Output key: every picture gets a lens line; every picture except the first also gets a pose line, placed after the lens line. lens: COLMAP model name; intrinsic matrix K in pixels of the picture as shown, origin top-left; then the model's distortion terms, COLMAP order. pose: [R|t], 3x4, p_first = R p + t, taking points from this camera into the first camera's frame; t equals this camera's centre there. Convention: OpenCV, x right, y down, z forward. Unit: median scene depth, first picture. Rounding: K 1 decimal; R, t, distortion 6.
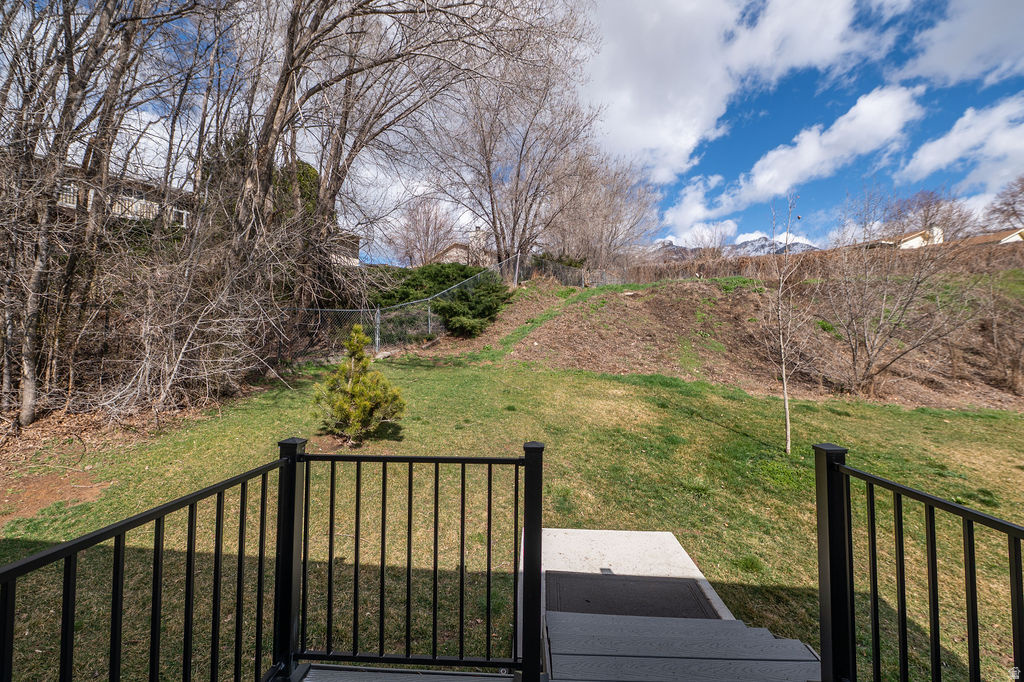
lens RADIAL K [[413.1, 0, 512.0], [0, 413.1, 341.0], [0, 0, 1]] dist [0.001272, -0.000038]
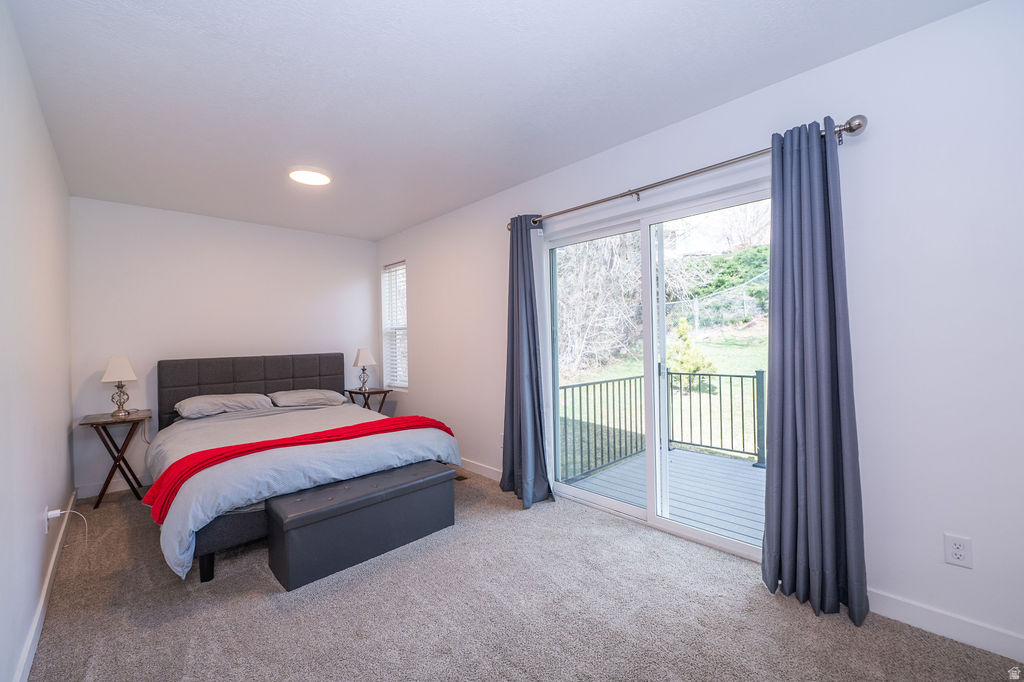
lens RADIAL K [[405.4, 0, 514.3], [0, 405.4, 336.1], [0, 0, 1]] dist [-0.012231, -0.000214]
pose [[0.736611, -0.028716, -0.675706, 0.105257], [0.049691, 0.998696, 0.011728, -0.010781], [0.674488, -0.042215, 0.737078, -0.312764]]
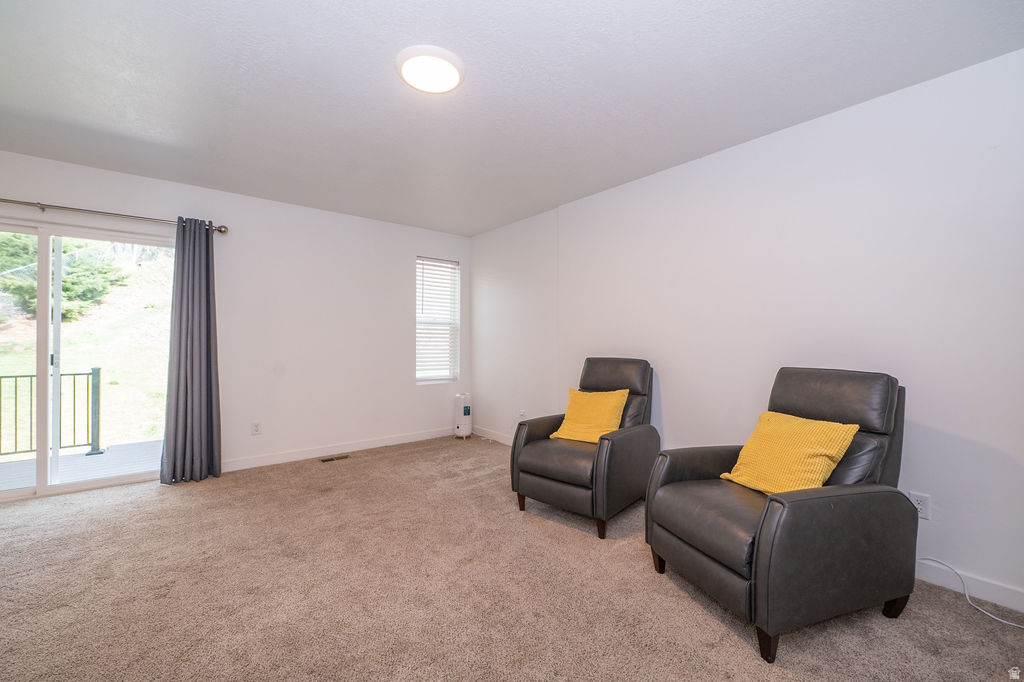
lens RADIAL K [[405.9, 0, 513.1], [0, 405.9, 338.6], [0, 0, 1]] dist [-0.010776, -0.000331]
pose [[0.737249, -0.002228, 0.675617, 0.051397], [-0.017441, 0.999599, 0.022329, -0.010165], [-0.675396, -0.028246, 0.736914, -0.504035]]
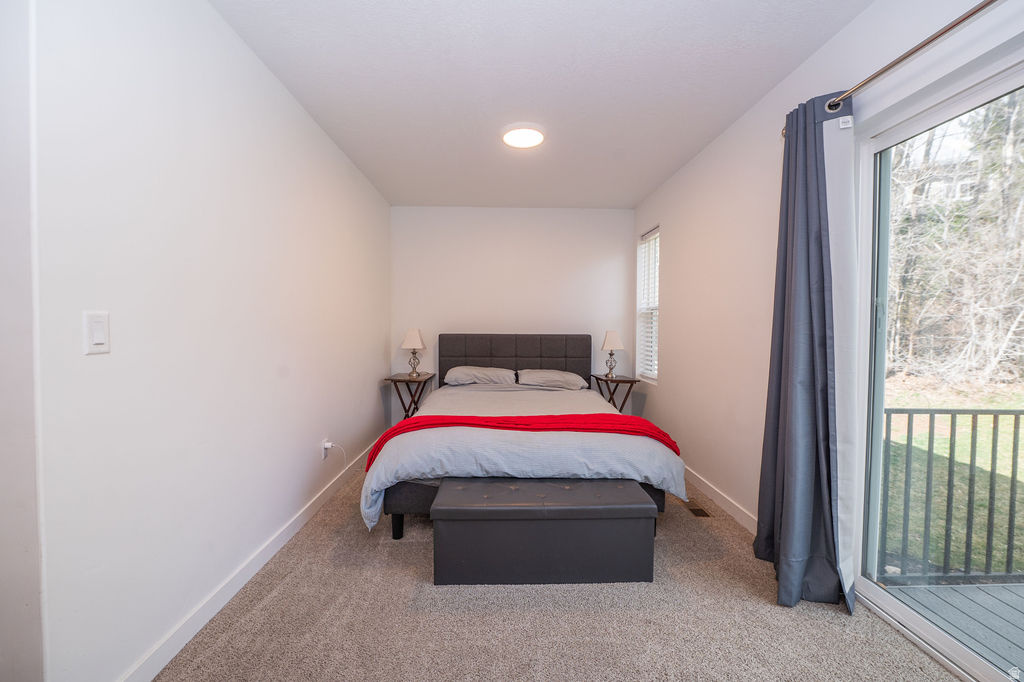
lens RADIAL K [[405.9, 0, 513.1], [0, 405.9, 338.6], [0, 0, 1]] dist [-0.010776, -0.000331]
pose [[0.088980, 0.018014, -0.995870, 0.071042], [0.024686, 0.999489, 0.020286, -0.002841], [0.995727, -0.026389, 0.088490, -0.229182]]
